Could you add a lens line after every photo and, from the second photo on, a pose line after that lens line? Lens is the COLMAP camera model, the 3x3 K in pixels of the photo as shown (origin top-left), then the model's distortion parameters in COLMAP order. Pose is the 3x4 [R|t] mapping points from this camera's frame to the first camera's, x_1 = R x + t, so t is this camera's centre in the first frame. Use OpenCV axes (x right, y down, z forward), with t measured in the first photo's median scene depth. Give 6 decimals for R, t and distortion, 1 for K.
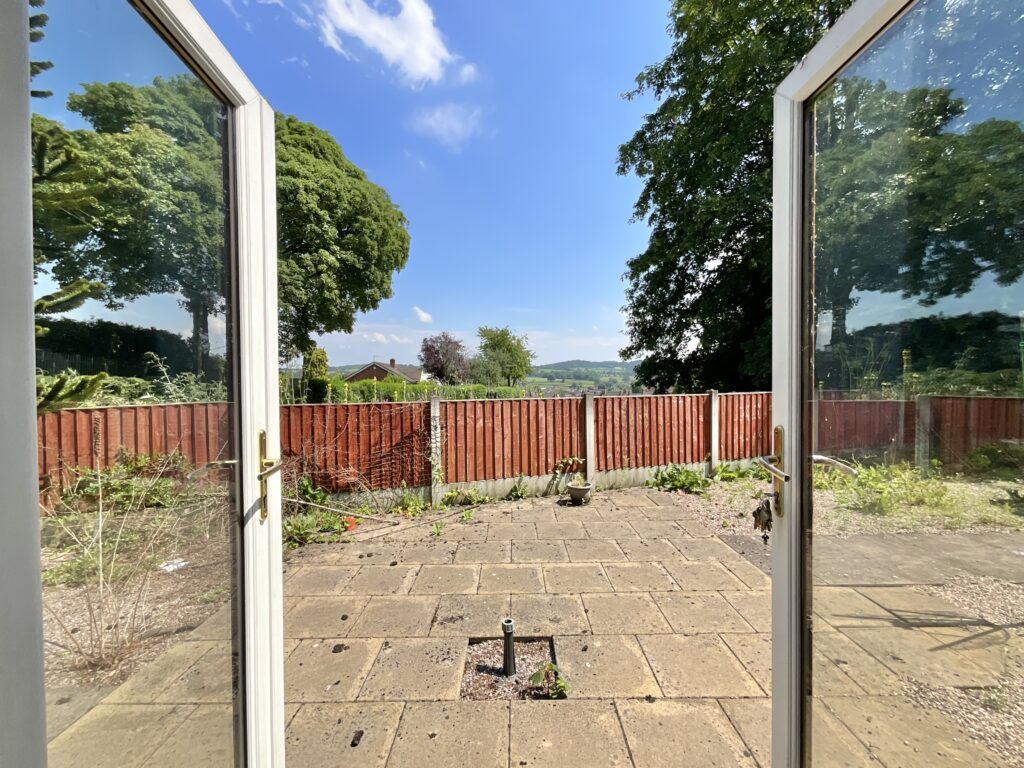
lens RADIAL K [[419.0, 0, 514.4], [0, 419.0, 386.5], [0, 0, 1]] dist [0.001479, -0.001050]
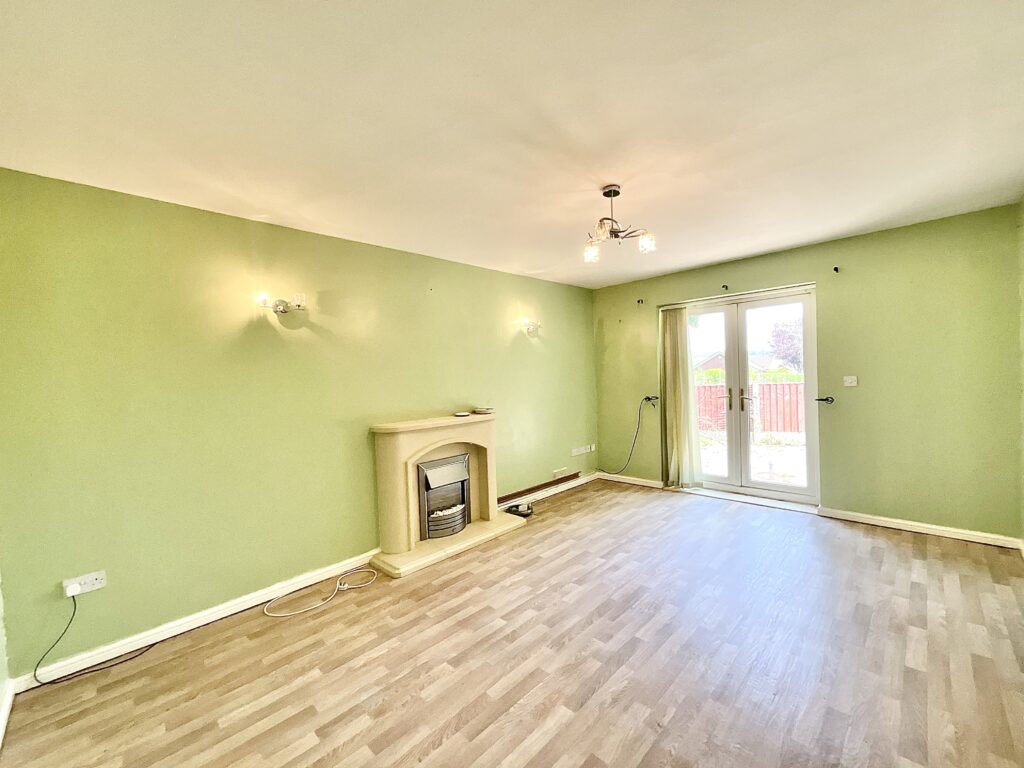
lens RADIAL K [[419.0, 0, 510.5], [0, 419.0, 385.6], [0, 0, 1]] dist [0.001479, -0.001050]
pose [[0.705516, -0.000685, -0.708694, 0.108316], [0.018576, 0.999674, 0.017526, -0.002613], [0.708451, -0.025530, 0.705298, -0.318508]]
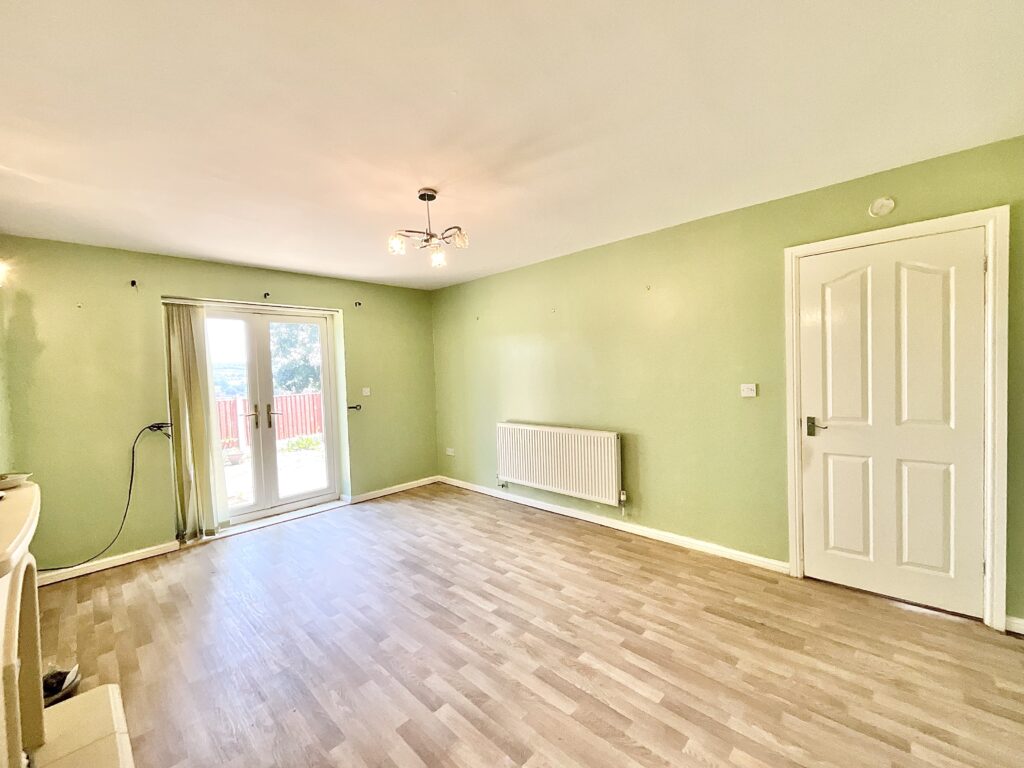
lens RADIAL K [[419.0, 0, 516.7], [0, 419.0, 383.6], [0, 0, 1]] dist [0.001479, -0.001050]
pose [[0.690546, -0.037804, 0.722299, -0.086385], [0.042768, 0.999020, 0.011400, -0.002084], [-0.722023, 0.023019, 0.691486, -0.308573]]
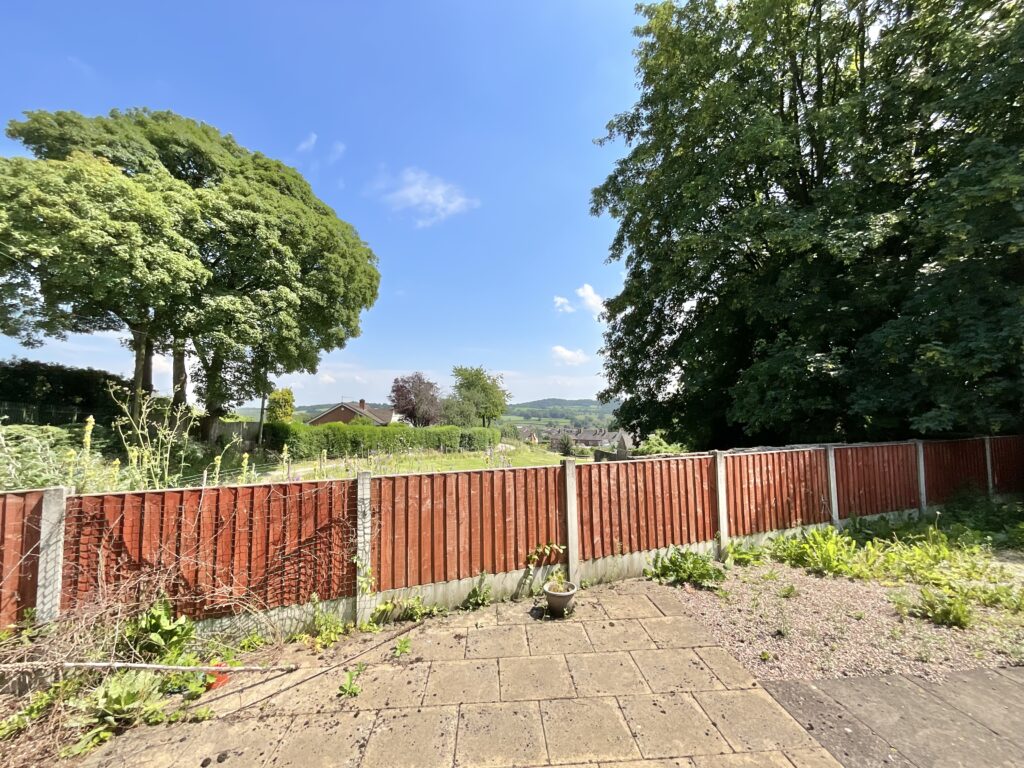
lens RADIAL K [[419.0, 0, 513.3], [0, 419.0, 385.9], [0, 0, 1]] dist [0.001479, -0.001050]
pose [[0.998538, -0.001203, 0.054034, 0.010906], [0.006204, 0.995696, -0.092468, -0.018333], [-0.053690, 0.092668, 0.994248, 0.076193]]
